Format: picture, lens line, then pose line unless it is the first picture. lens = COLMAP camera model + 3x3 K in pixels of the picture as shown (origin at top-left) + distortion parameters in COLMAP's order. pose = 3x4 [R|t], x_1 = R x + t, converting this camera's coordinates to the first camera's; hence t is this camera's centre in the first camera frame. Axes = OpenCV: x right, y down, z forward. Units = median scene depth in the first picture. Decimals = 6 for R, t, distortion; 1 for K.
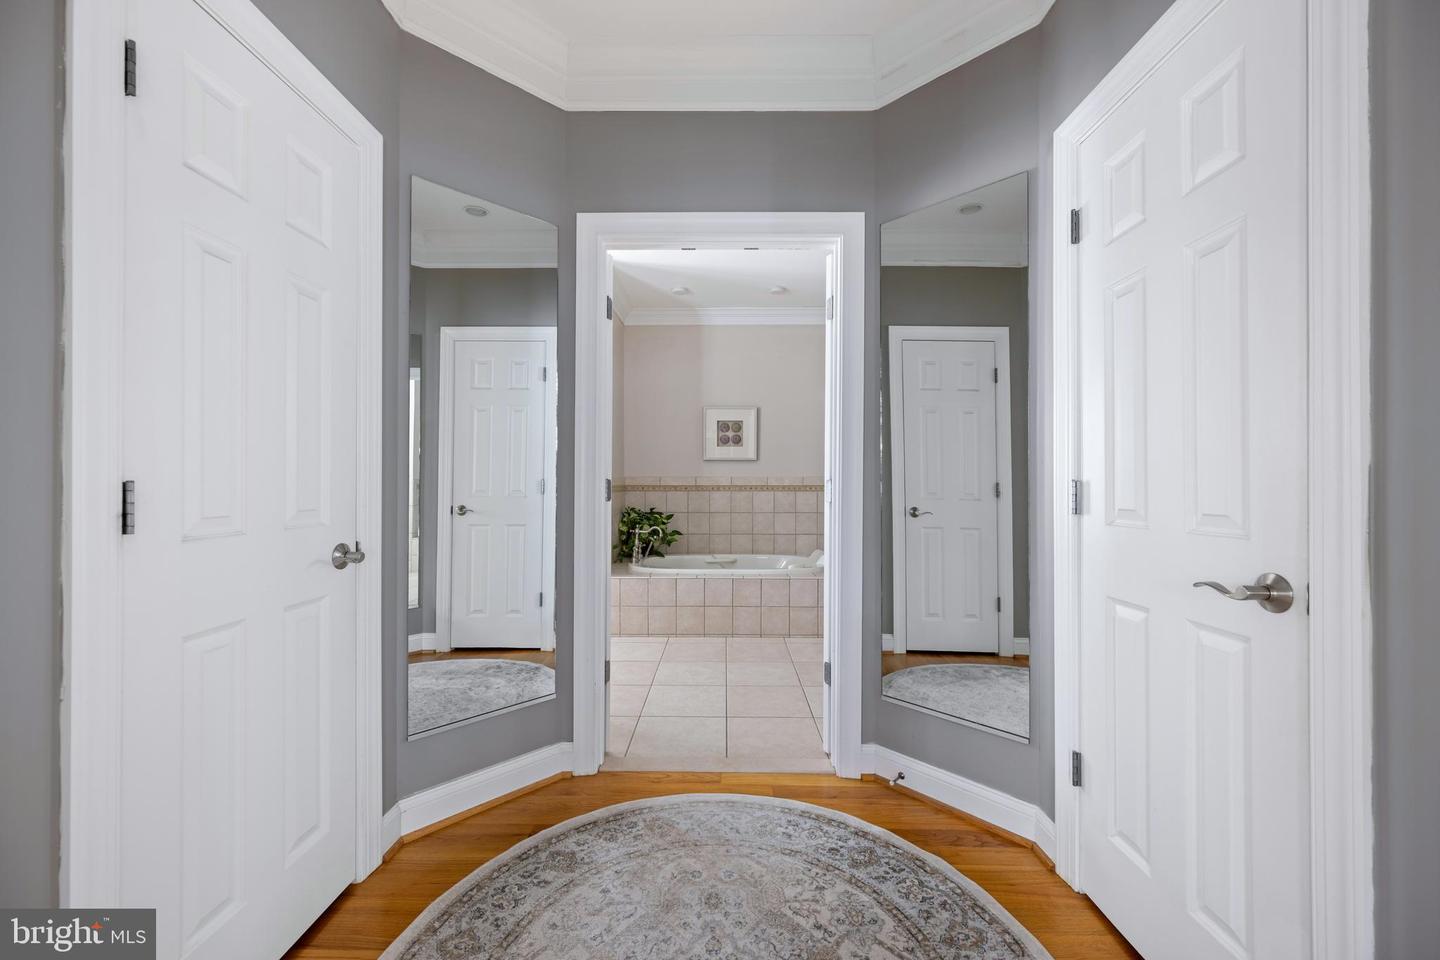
lens RADIAL K [[562.9, 0, 716.3], [0, 562.9, 477.1], [0, 0, 1]] dist [-0.006784, 0.002650]
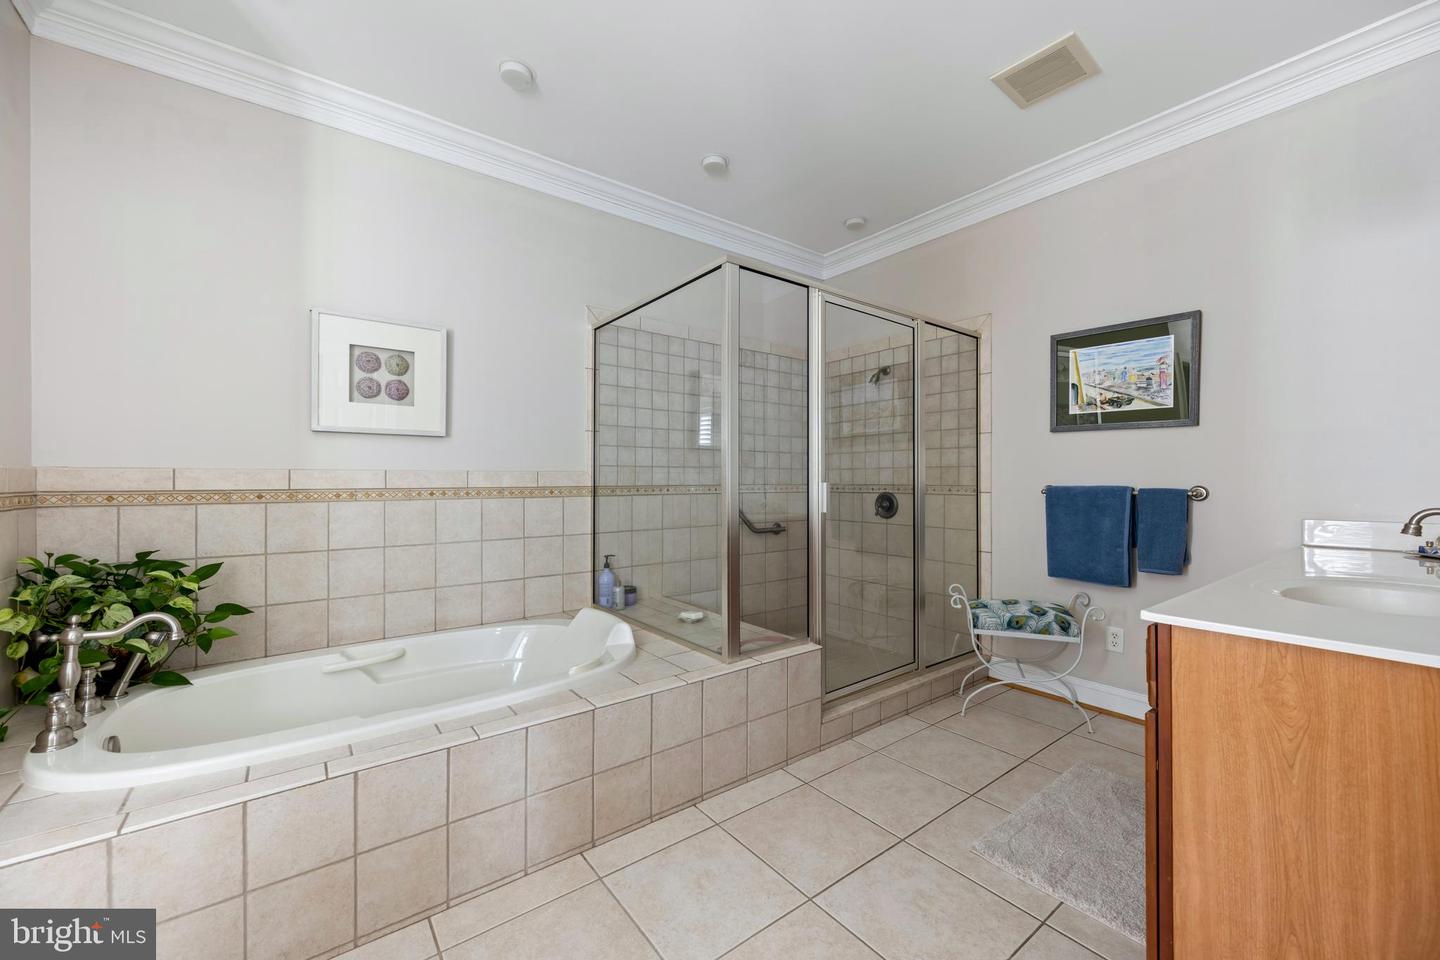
lens RADIAL K [[562.9, 0, 716.3], [0, 562.9, 477.1], [0, 0, 1]] dist [-0.006784, 0.002650]
pose [[0.786787, -0.000471, 0.617224, -0.044340], [-0.002117, 0.999992, 0.003461, 0.003310], [-0.617221, -0.004029, 0.786780, 0.469468]]
